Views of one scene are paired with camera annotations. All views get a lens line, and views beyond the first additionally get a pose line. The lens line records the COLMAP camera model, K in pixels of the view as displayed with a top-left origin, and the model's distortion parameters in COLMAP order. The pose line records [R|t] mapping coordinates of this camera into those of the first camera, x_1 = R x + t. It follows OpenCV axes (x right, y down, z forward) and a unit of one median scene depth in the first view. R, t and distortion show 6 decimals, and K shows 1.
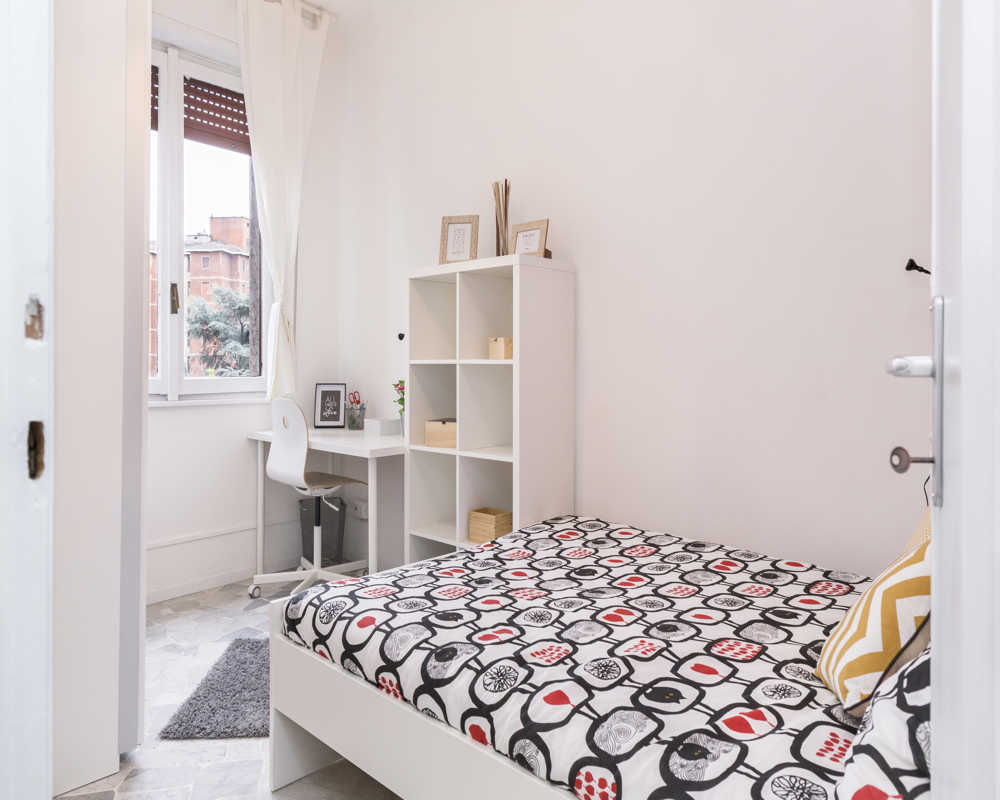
lens RADIAL K [[673.4, 0, 499.2], [0, 673.4, 370.7], [0, 0, 1]] dist [0.012775, -0.013394]
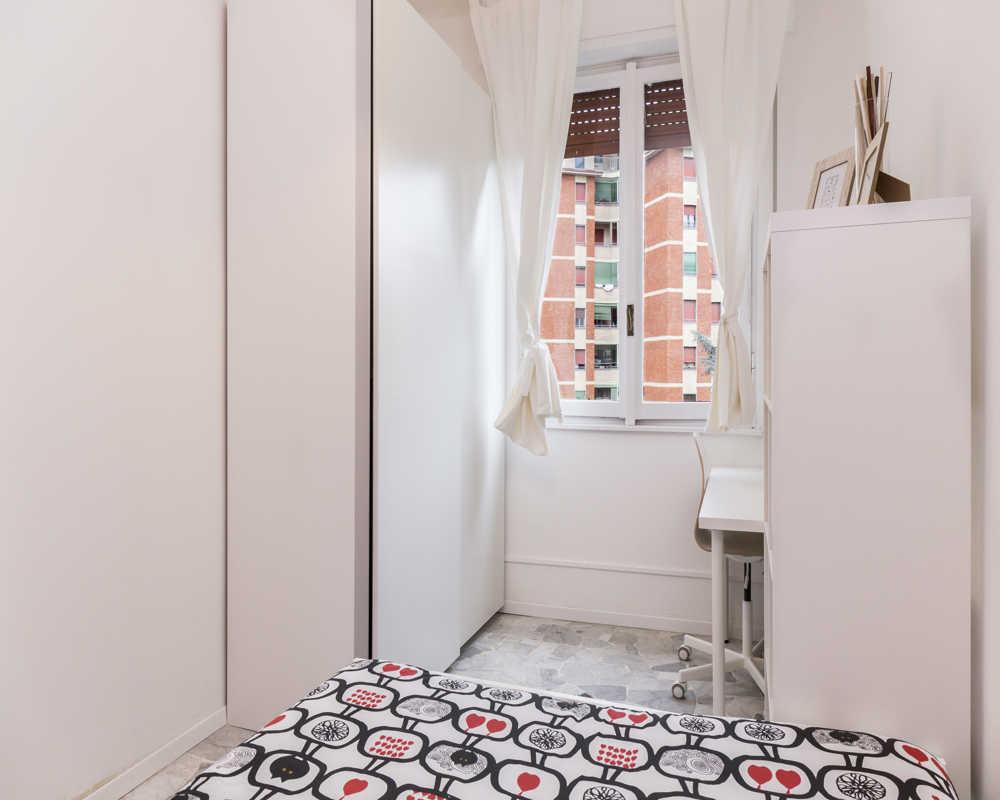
lens RADIAL K [[673.4, 0, 498.6], [0, 673.4, 374.7], [0, 0, 1]] dist [0.012775, -0.013394]
pose [[0.389268, 0.009112, -0.921080, 0.390680], [0.000852, 0.999947, 0.010253, -0.043904], [0.921124, -0.004776, 0.389239, 0.514144]]
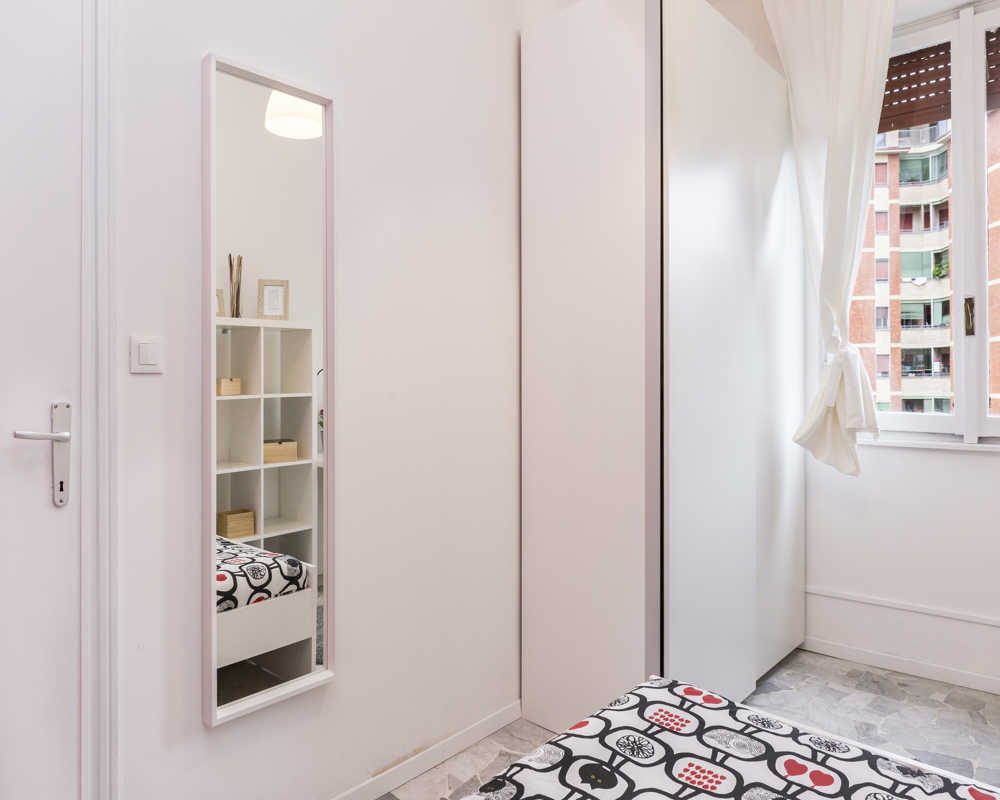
lens RADIAL K [[673.4, 0, 481.9], [0, 673.4, 374.8], [0, 0, 1]] dist [0.012775, -0.013394]
pose [[-0.005072, -0.008613, -0.999950, 0.378131], [0.010623, 0.999906, -0.008666, -0.042061], [0.999931, -0.010667, -0.004980, 0.489329]]
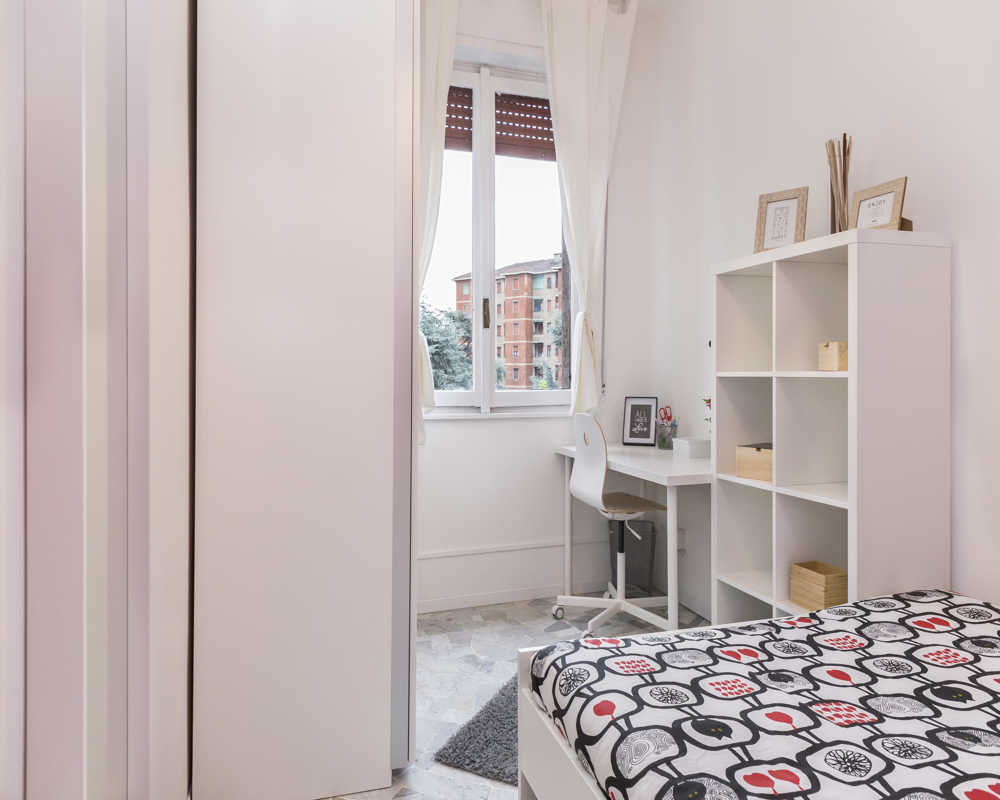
lens RADIAL K [[673.4, 0, 499.2], [0, 673.4, 382.8], [0, 0, 1]] dist [0.012775, -0.013394]
pose [[0.867975, 0.000657, -0.496608, 0.049707], [0.002632, 0.999979, 0.005922, -0.008169], [0.496601, -0.006447, 0.867955, 0.140936]]
